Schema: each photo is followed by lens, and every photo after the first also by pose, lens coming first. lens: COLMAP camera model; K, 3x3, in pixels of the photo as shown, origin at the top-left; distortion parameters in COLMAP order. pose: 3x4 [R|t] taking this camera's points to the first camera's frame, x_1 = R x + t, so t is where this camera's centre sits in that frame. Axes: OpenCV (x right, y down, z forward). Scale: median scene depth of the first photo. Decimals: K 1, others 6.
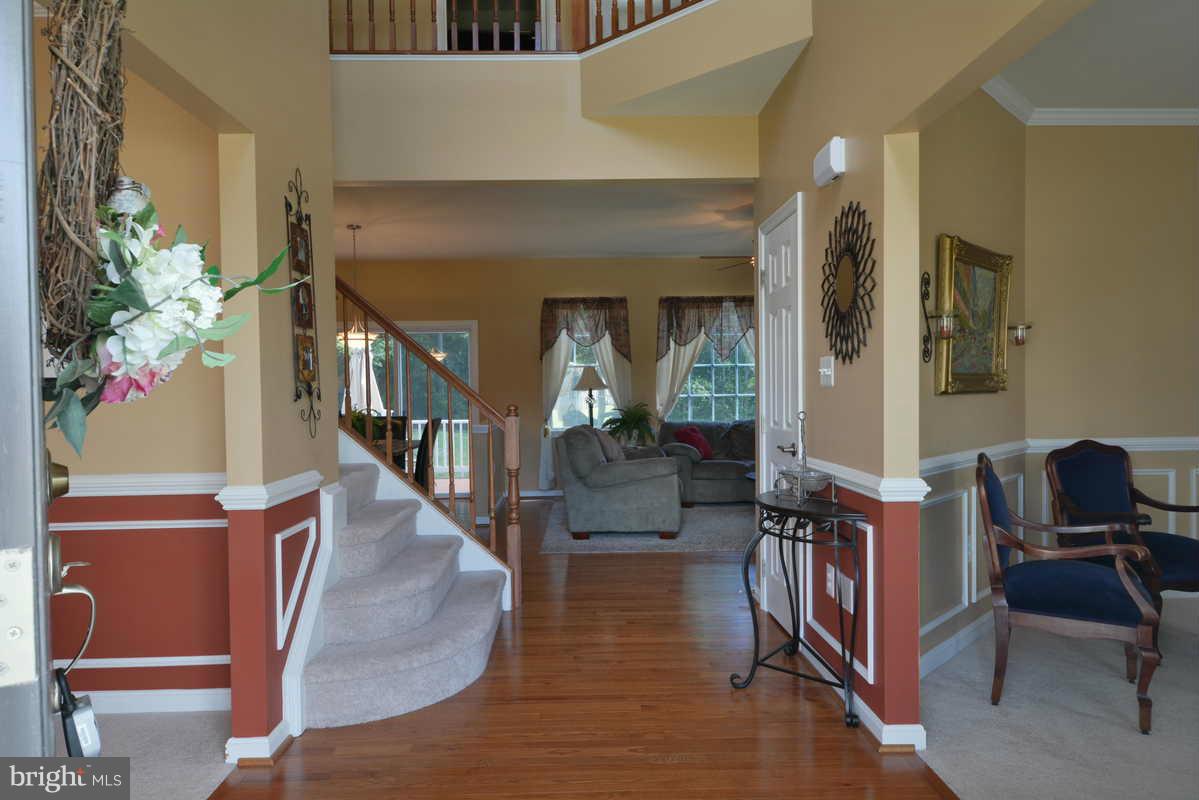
lens RADIAL K [[747.0, 0, 599.5], [0, 747.0, 400.0], [0, 0, 1]] dist [0.001195, -0.000844]
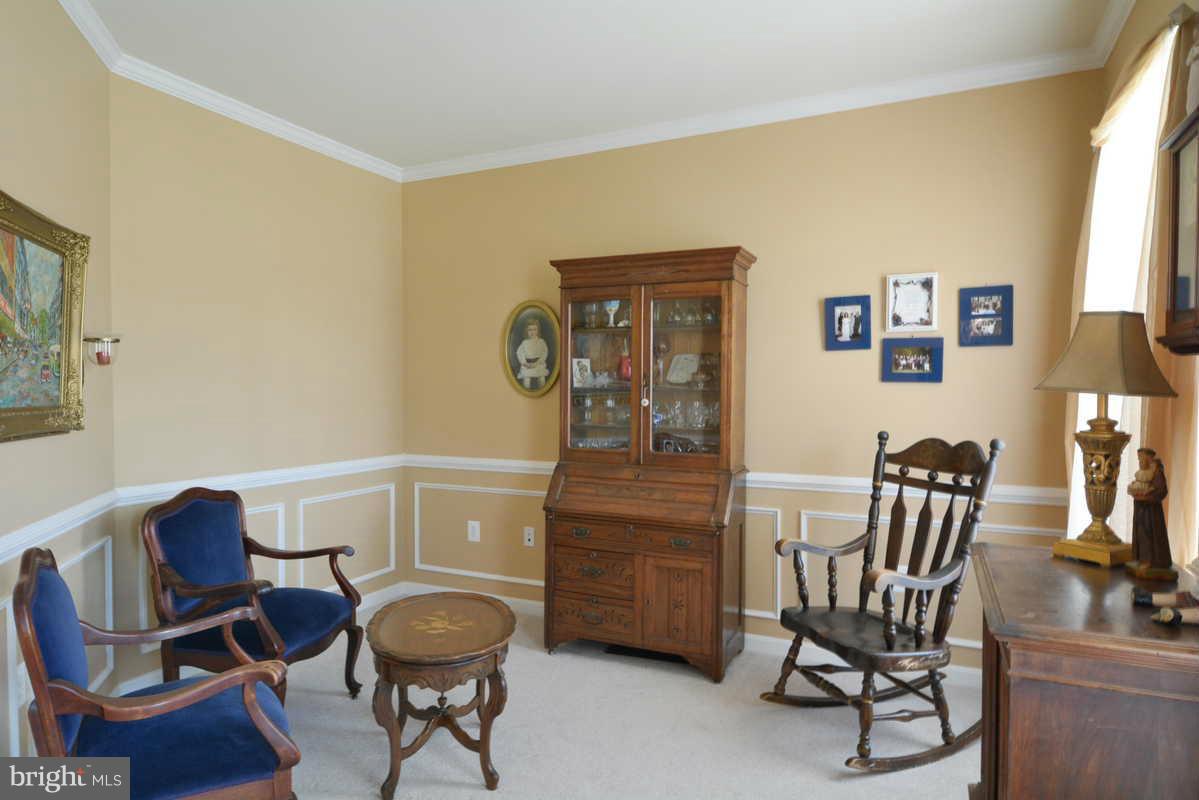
lens RADIAL K [[716.9, 0, 599.5], [0, 716.9, 400.0], [0, 0, 1]] dist [-0.001362, -0.001651]
pose [[0.449839, -0.003898, 0.893101, 0.170163], [0.014886, 0.999884, -0.003134, -0.031326], [-0.892986, 0.014705, 0.449845, 0.278061]]
